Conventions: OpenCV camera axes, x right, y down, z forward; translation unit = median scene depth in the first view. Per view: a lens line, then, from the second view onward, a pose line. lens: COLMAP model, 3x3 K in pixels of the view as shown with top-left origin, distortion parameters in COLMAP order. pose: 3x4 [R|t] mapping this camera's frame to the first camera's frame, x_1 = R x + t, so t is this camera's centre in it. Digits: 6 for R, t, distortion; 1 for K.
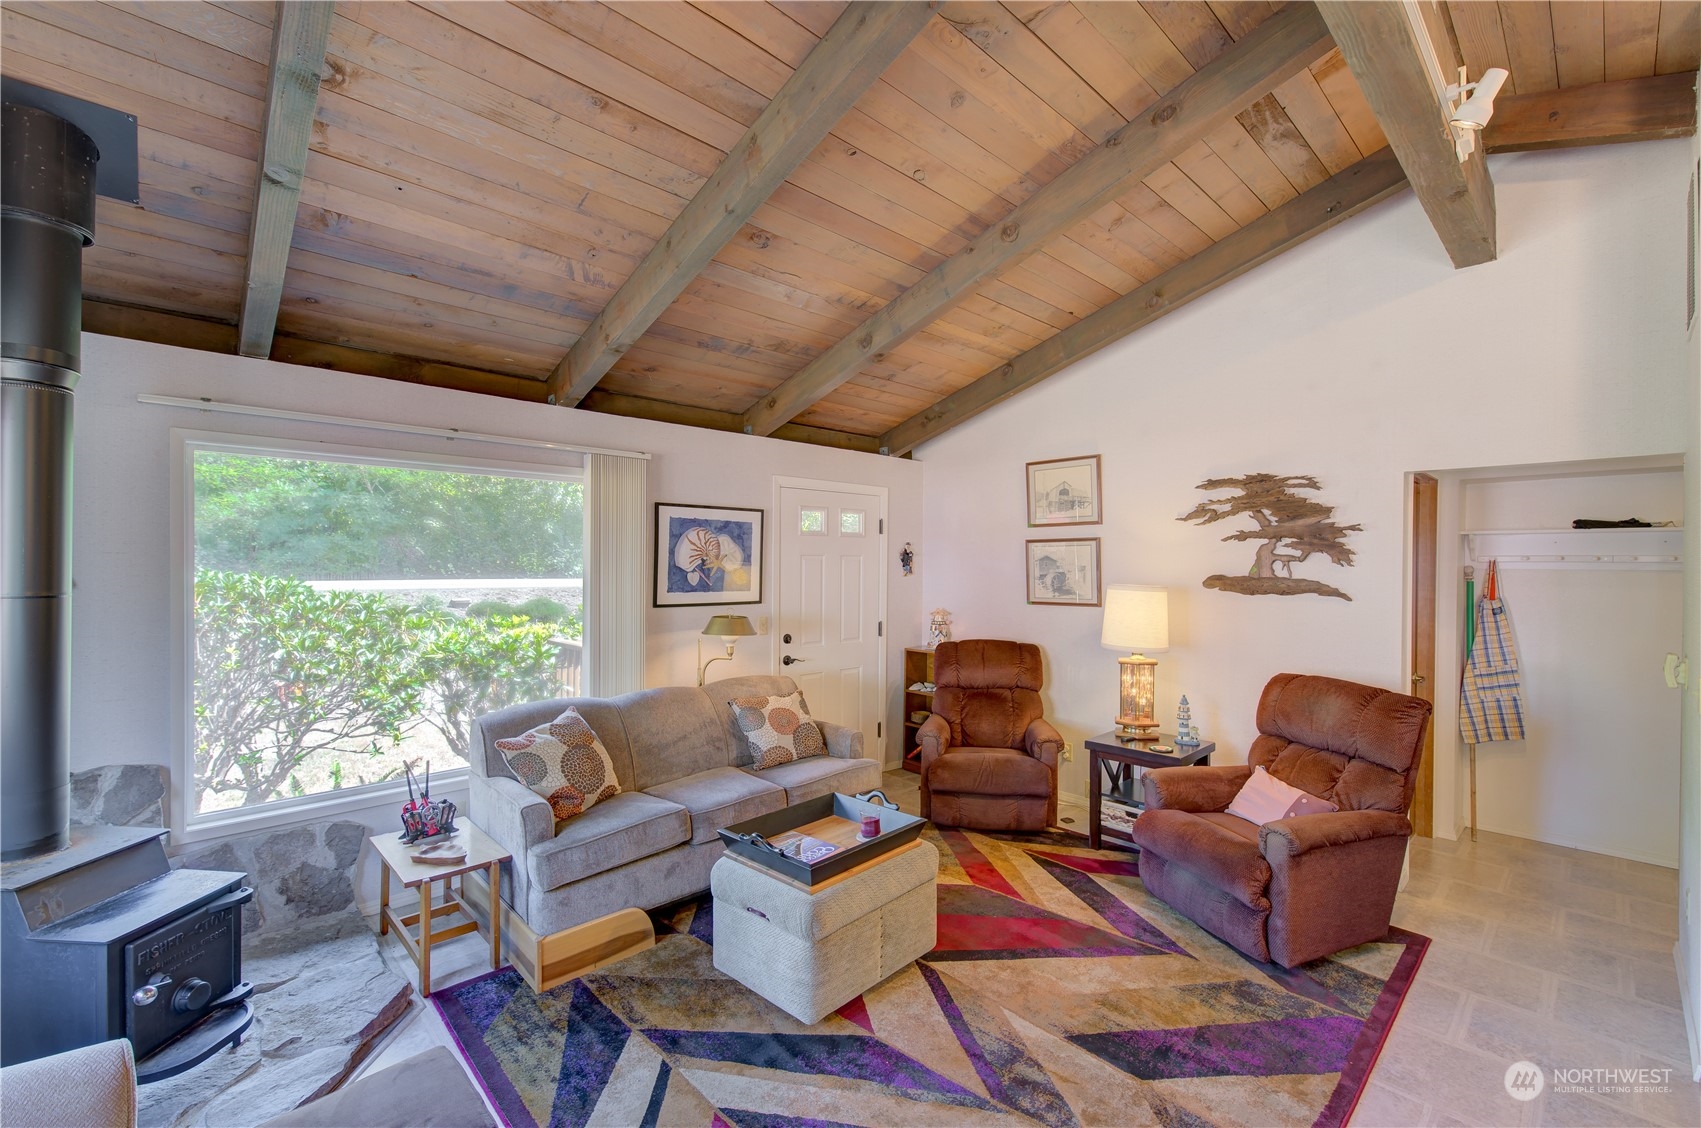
lens RADIAL K [[720.1, 0, 856.4], [0, 720.1, 565.7], [0, 0, 1]] dist [-0.001098, 0.000095]
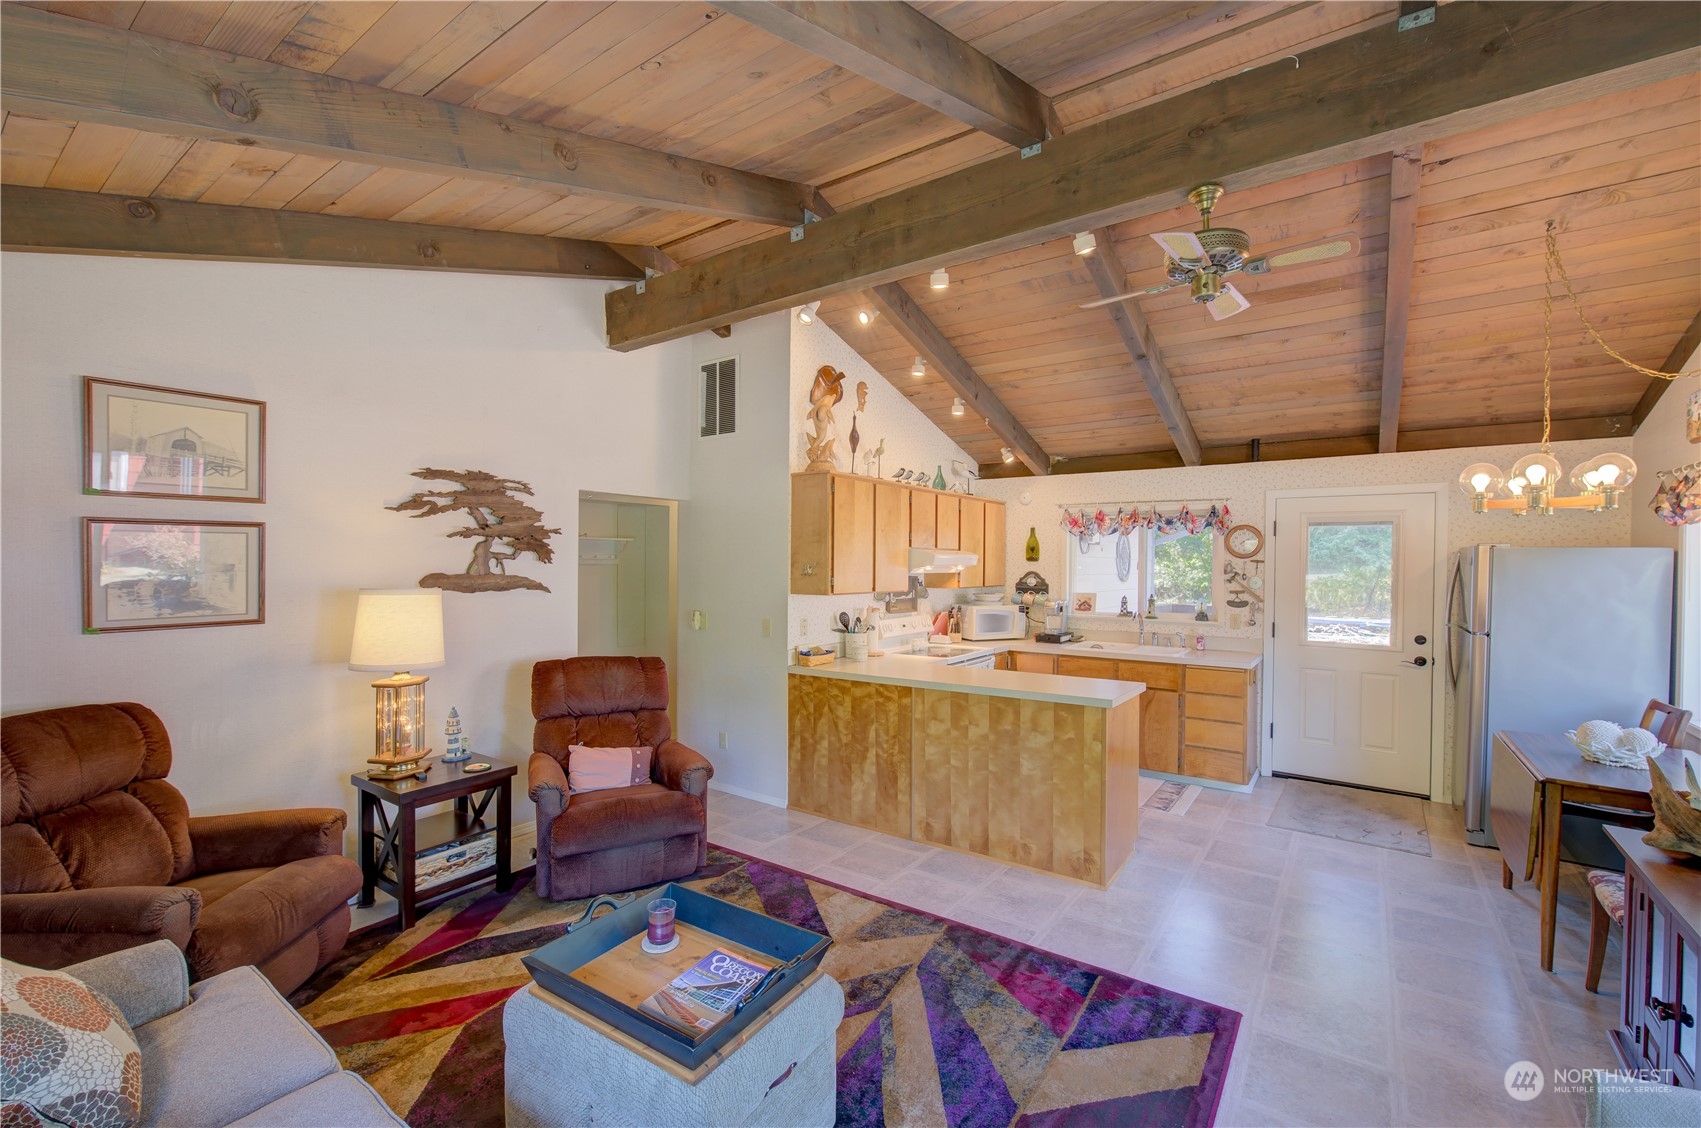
lens RADIAL K [[720.1, 0, 856.4], [0, 720.1, 565.7], [0, 0, 1]] dist [-0.001098, 0.000095]
pose [[-0.194529, -0.012811, 0.980813, -0.552612], [-0.006975, 0.999907, 0.011677, -0.012615], [-0.980872, -0.004569, -0.194600, 0.714315]]
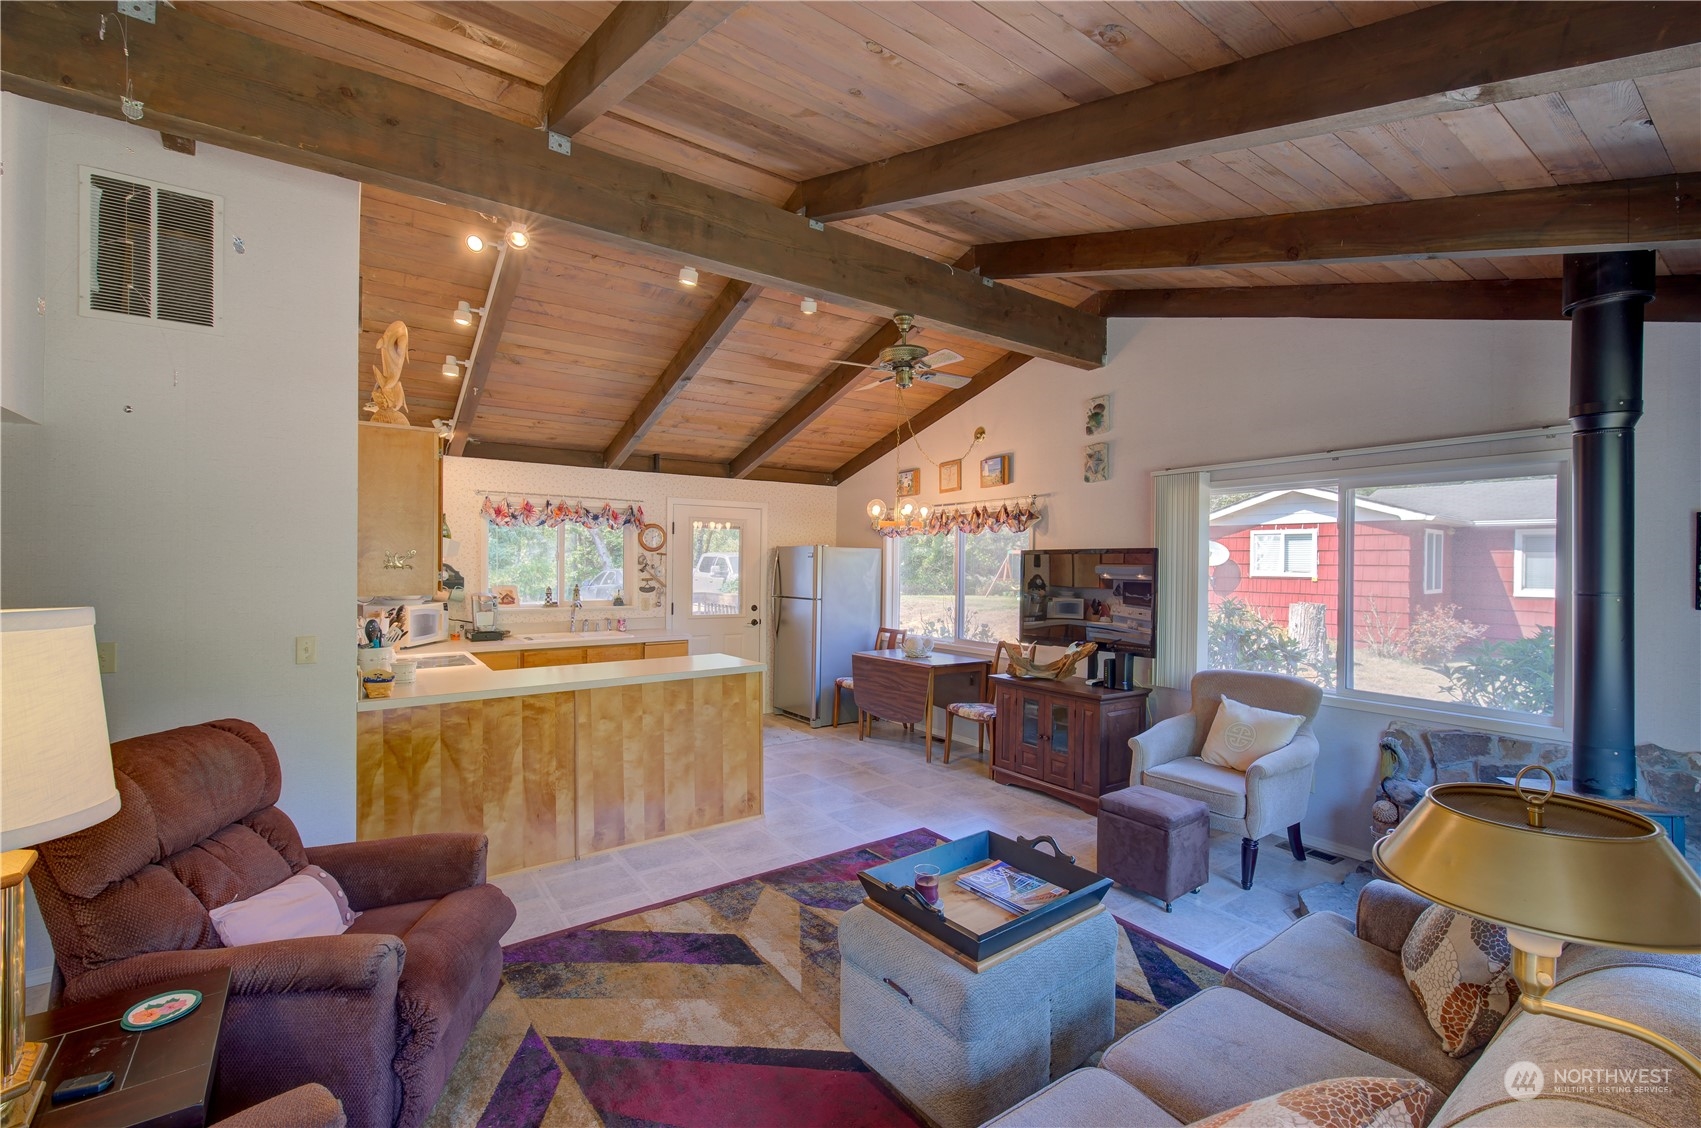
lens RADIAL K [[720.1, 0, 856.4], [0, 720.1, 565.7], [0, 0, 1]] dist [-0.001098, 0.000095]
pose [[-0.990596, -0.016124, 0.135869, -0.004130], [-0.015559, 0.999865, 0.005218, 0.001822], [-0.135934, 0.003055, -0.990713, 1.350550]]
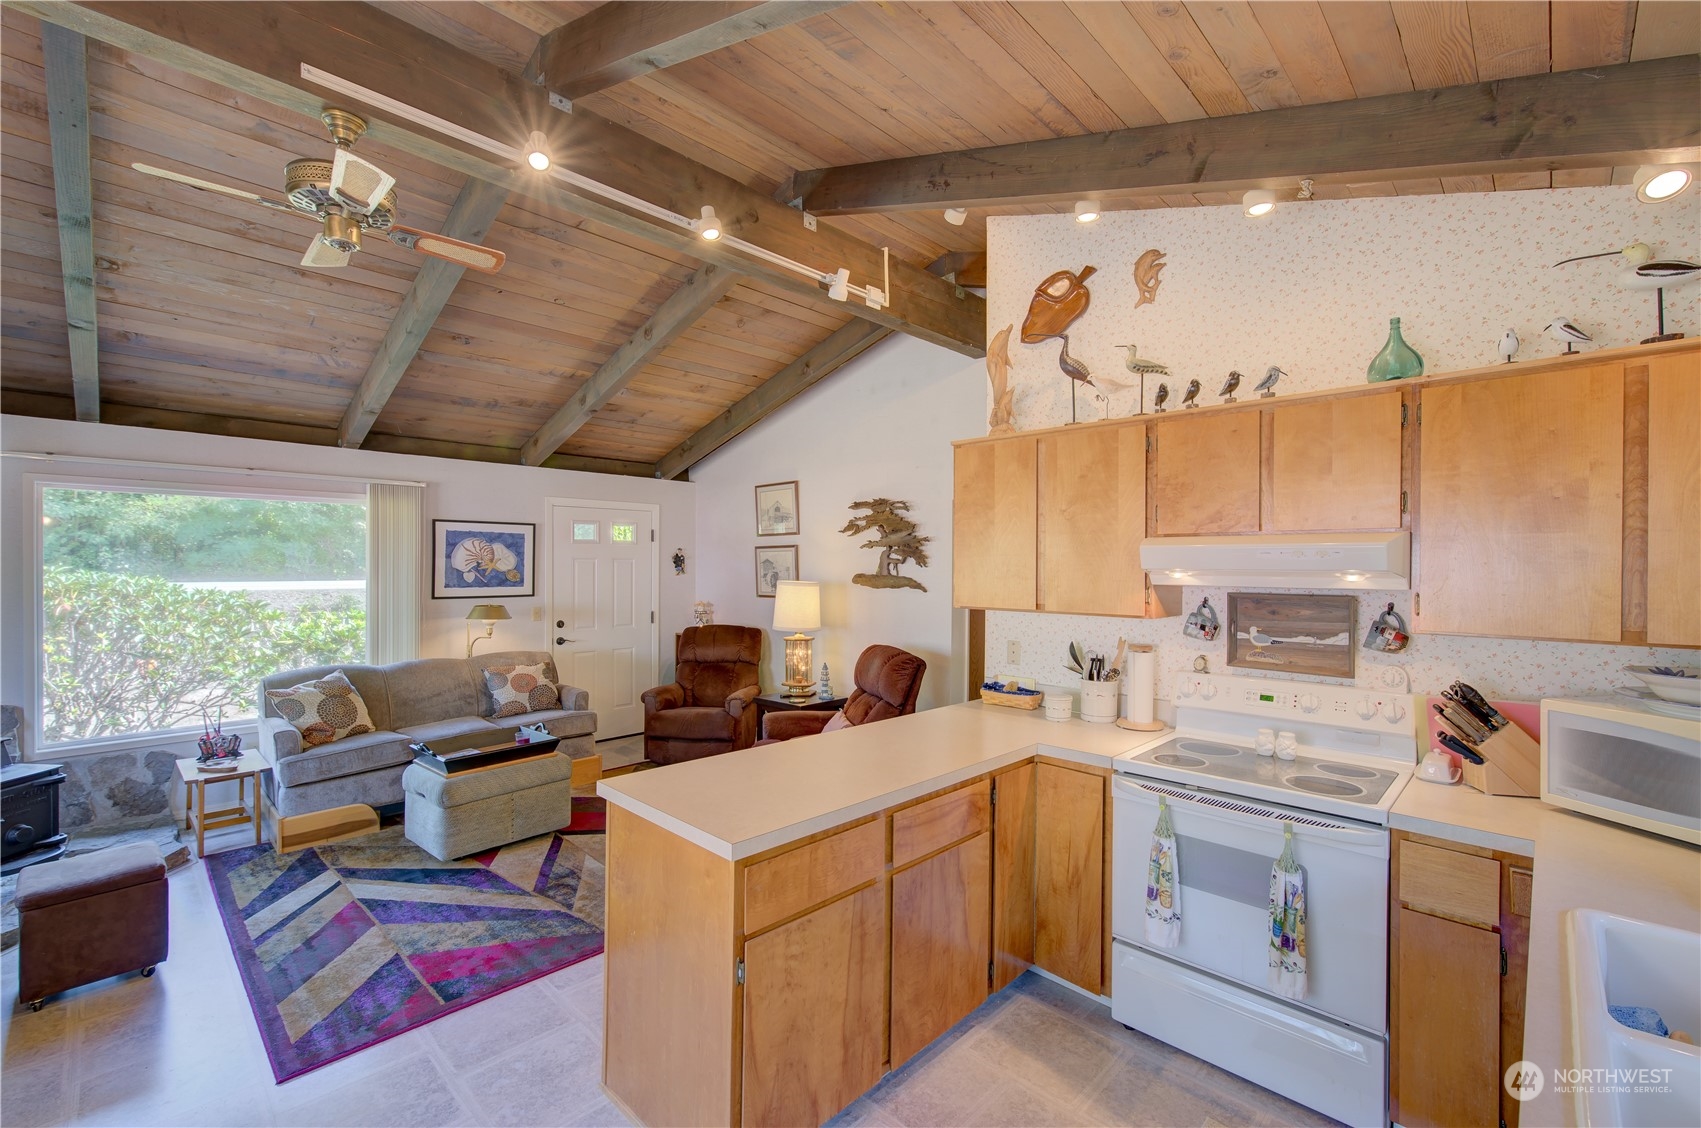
lens RADIAL K [[720.1, 0, 856.4], [0, 720.1, 565.7], [0, 0, 1]] dist [-0.001098, 0.000095]
pose [[0.999074, -0.001943, 0.042988, 0.479971], [0.001954, 0.999998, -0.000231, -0.001093], [-0.042988, 0.000314, 0.999076, -0.376863]]
